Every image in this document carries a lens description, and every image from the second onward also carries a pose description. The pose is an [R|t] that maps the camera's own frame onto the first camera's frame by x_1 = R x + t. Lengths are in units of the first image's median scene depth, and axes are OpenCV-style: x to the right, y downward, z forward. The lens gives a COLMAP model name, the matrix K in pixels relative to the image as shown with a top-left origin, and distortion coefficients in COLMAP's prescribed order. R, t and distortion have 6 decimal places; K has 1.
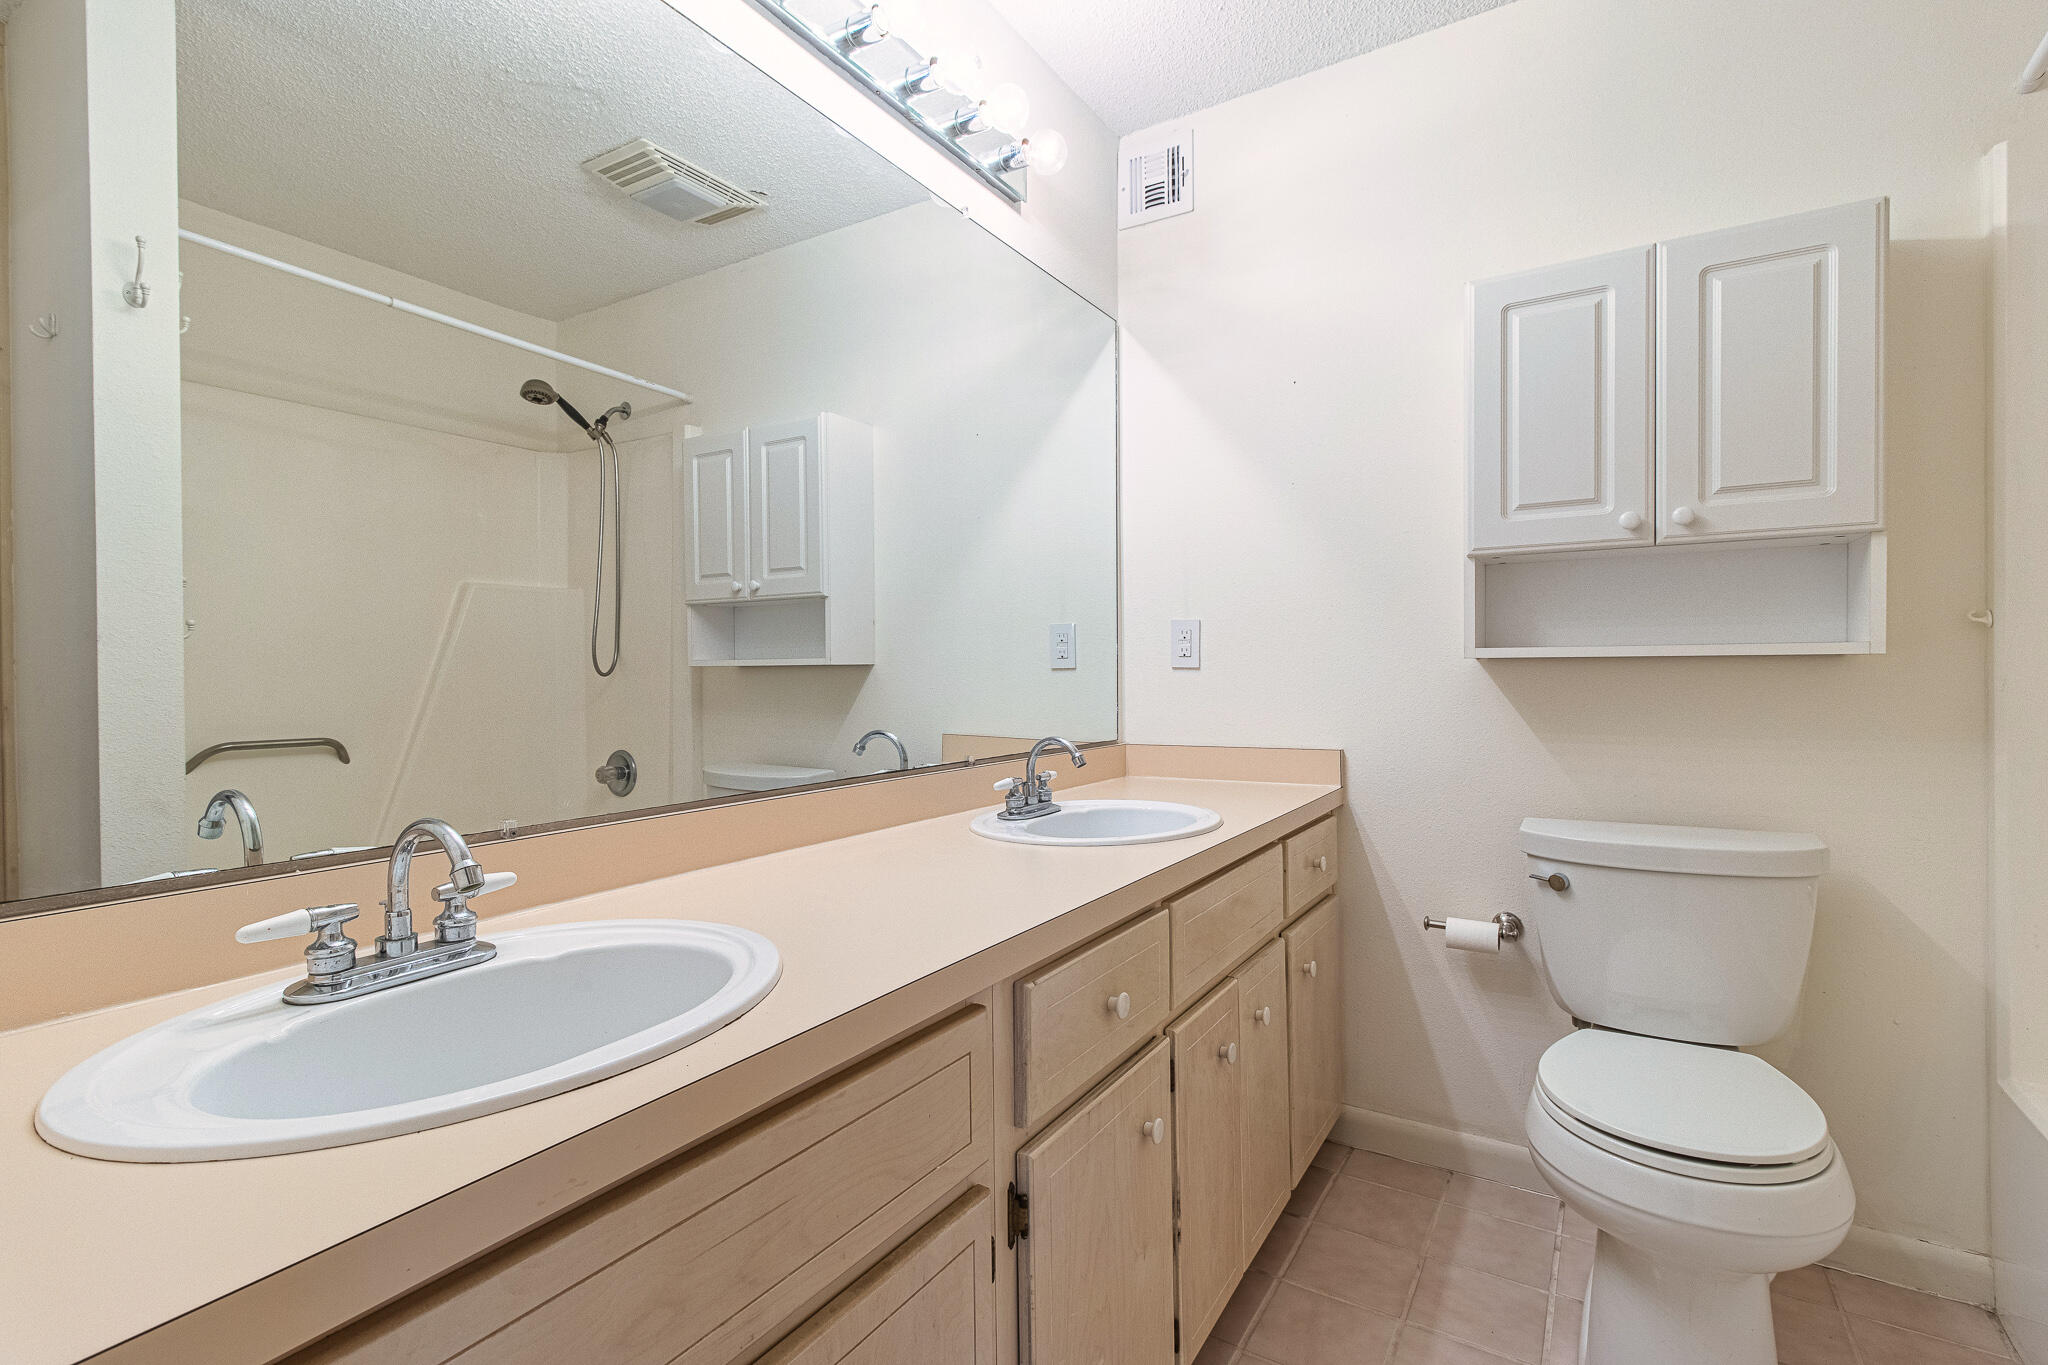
lens RADIAL K [[953.1, 0, 1027.6], [0, 953.1, 678.7], [0, 0, 1]] dist [0.005439, 0.001547]
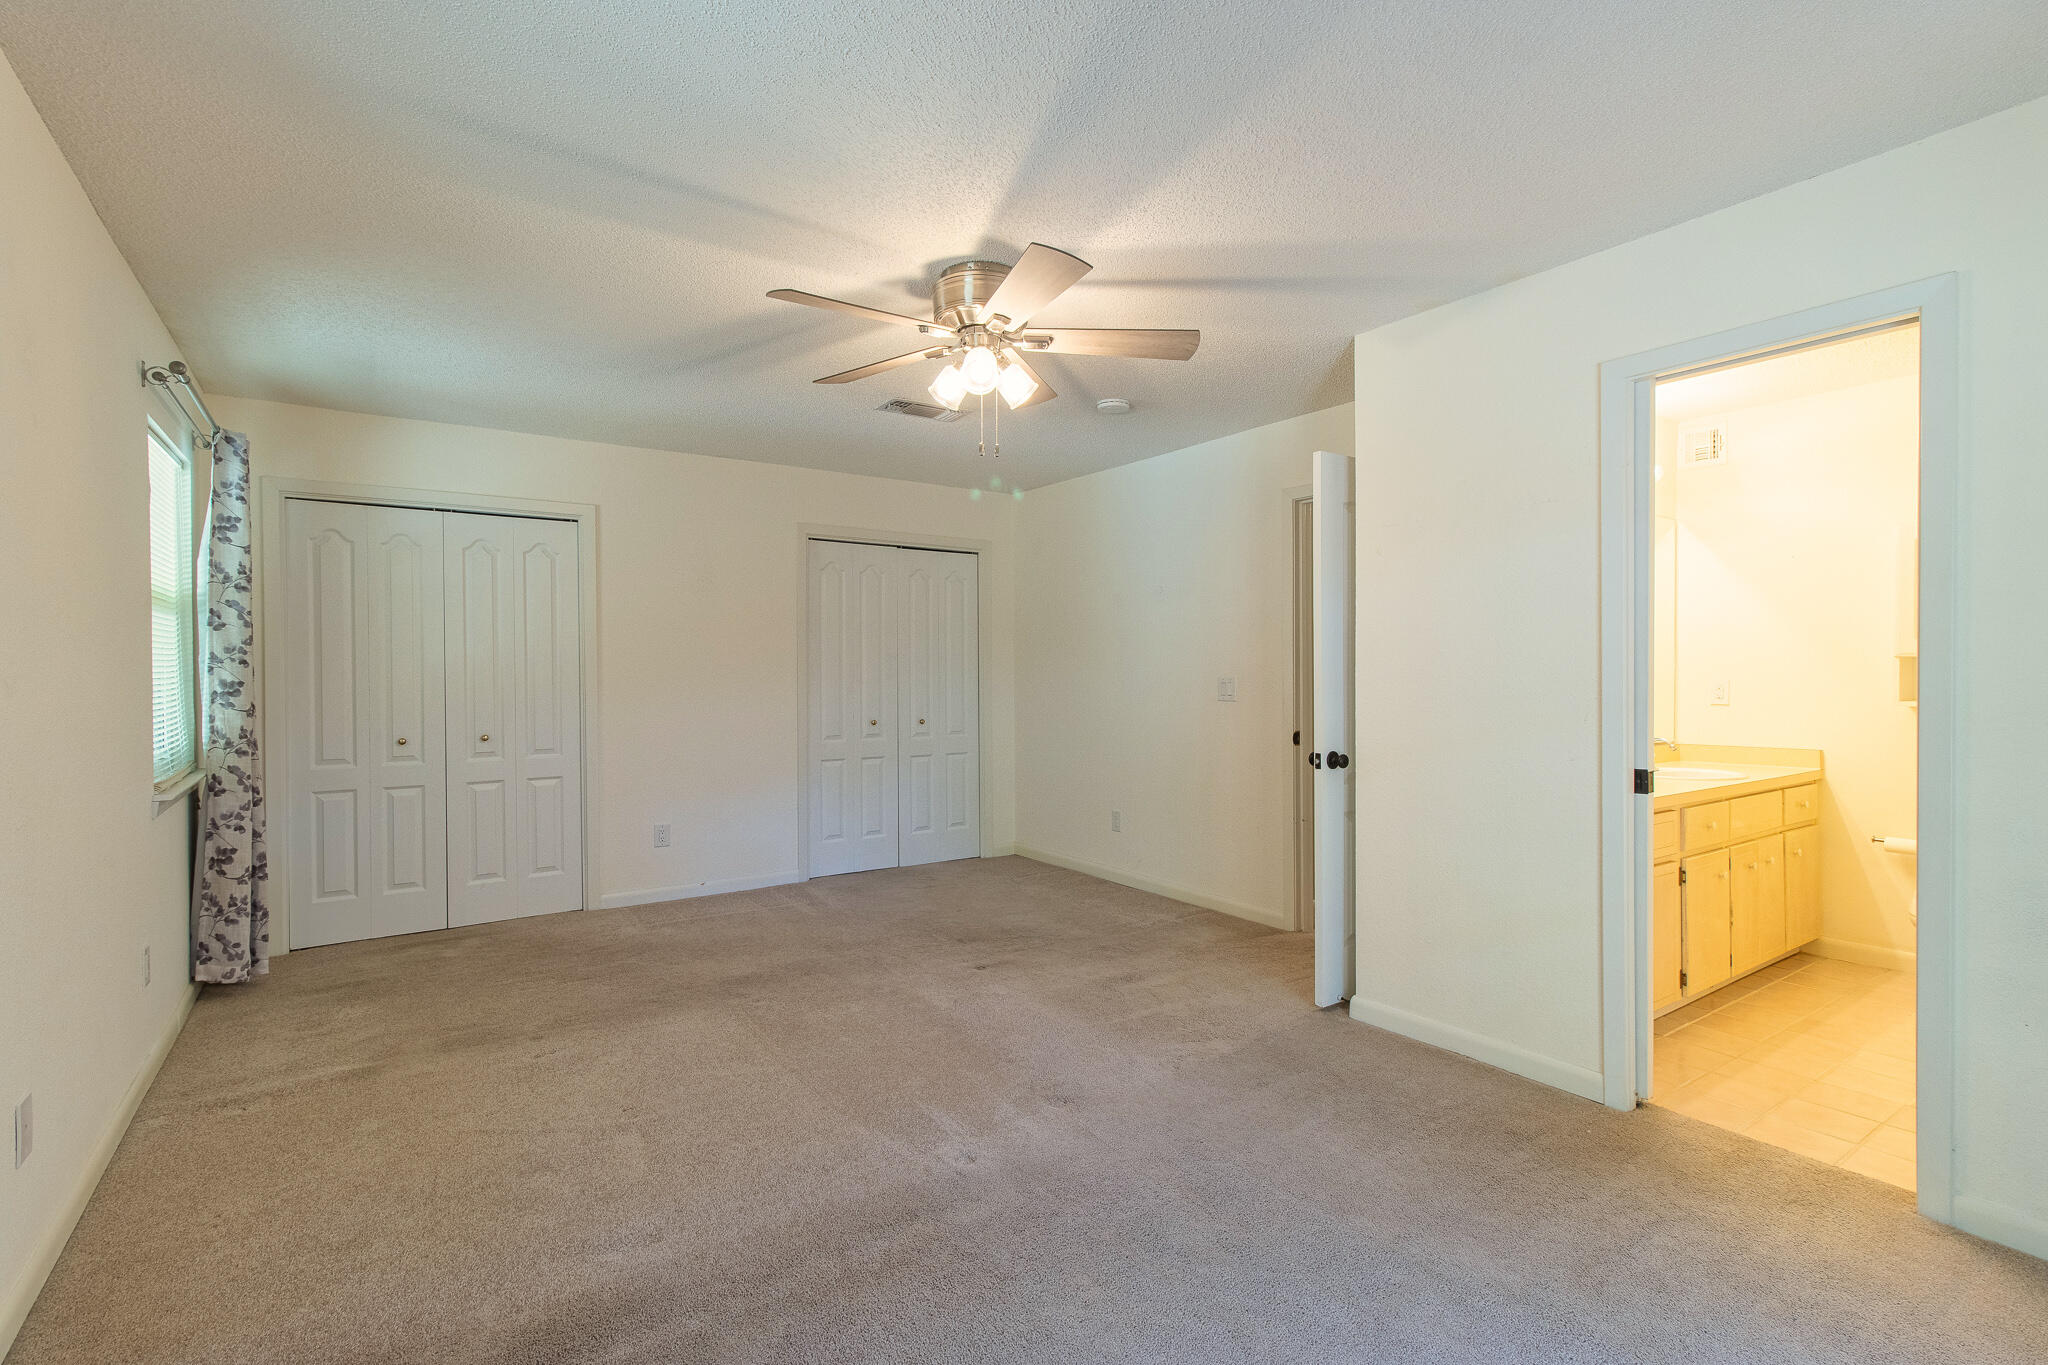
lens RADIAL K [[953.1, 0, 1021.1], [0, 953.1, 690.2], [0, 0, 1]] dist [0.005439, 0.001547]
pose [[0.914752, 0.007512, -0.403945, -0.445496], [-0.007597, 0.999970, 0.001391, -0.046489], [0.403944, 0.001797, 0.914782, -1.717504]]
